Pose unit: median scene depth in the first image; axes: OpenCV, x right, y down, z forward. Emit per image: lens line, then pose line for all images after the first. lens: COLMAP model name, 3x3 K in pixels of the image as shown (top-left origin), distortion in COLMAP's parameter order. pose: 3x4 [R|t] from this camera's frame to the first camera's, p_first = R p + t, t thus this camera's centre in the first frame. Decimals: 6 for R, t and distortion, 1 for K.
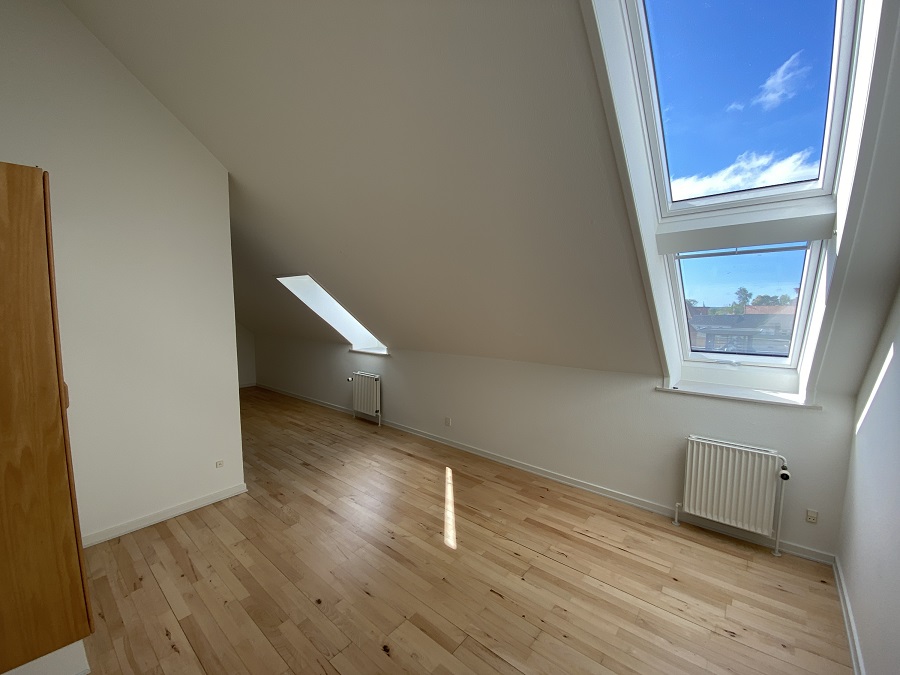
lens RADIAL K [[368.8, 0, 450.0], [0, 368.8, 337.5], [0, 0, 1]] dist [0.011748, -0.018117]
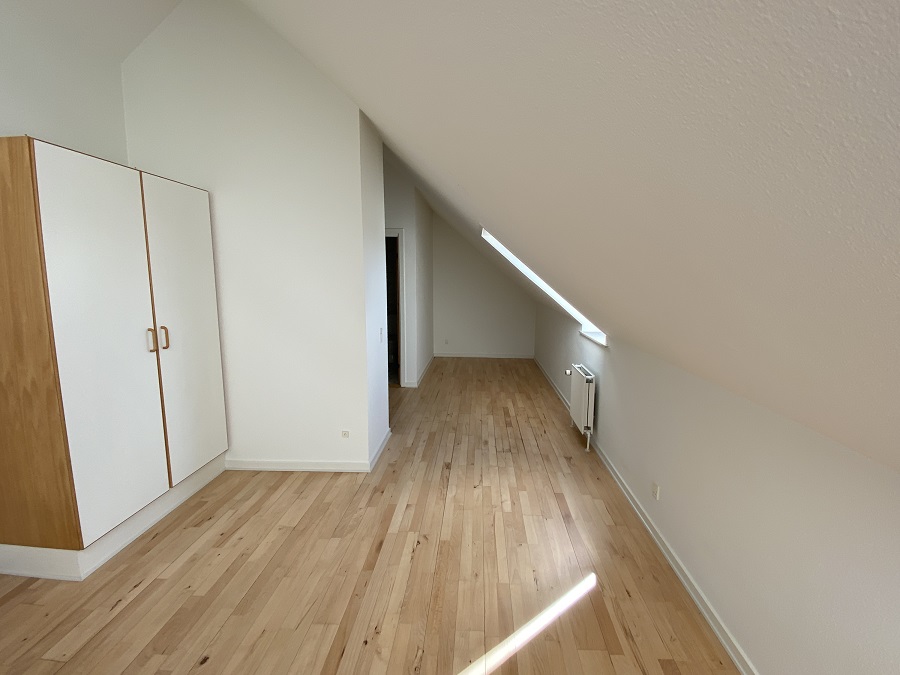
lens RADIAL K [[403.3, 0, 466.1], [0, 403.3, 331.1], [0, 0, 1]] dist [0.029137, -0.026384]
pose [[0.623698, 0.121838, -0.772112, 0.342917], [-0.079070, 0.992545, 0.092750, -0.040400], [0.777656, 0.003203, 0.628682, 0.592363]]
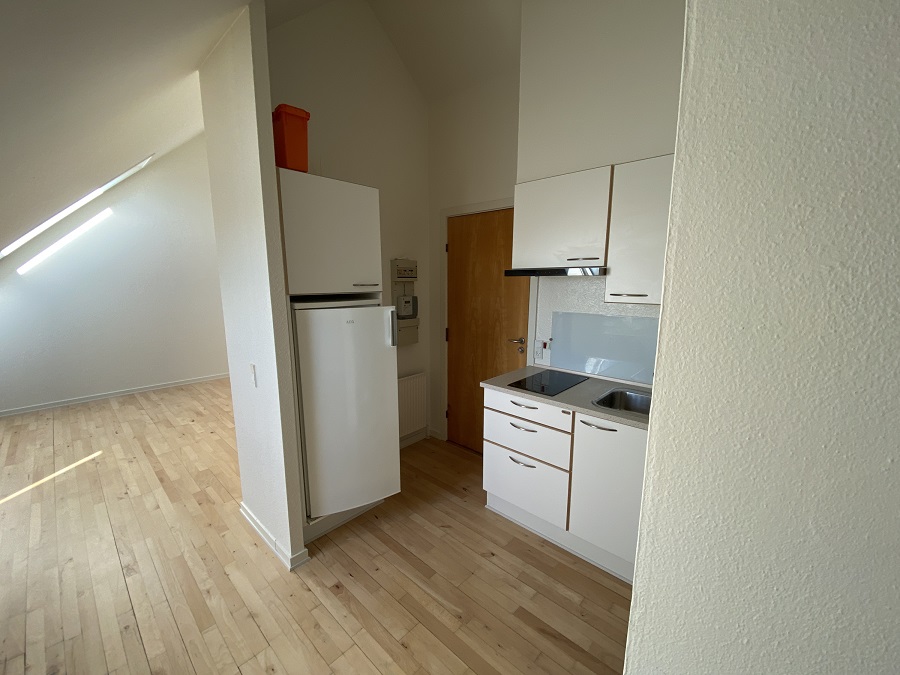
lens RADIAL K [[368.8, 0, 450.0], [0, 368.8, 337.5], [0, 0, 1]] dist [0.011748, -0.018117]
pose [[-0.999044, -0.001249, 0.043703, -1.079655], [0.009289, 0.970707, 0.240089, -0.122154], [-0.042723, 0.240265, -0.969767, 1.741786]]
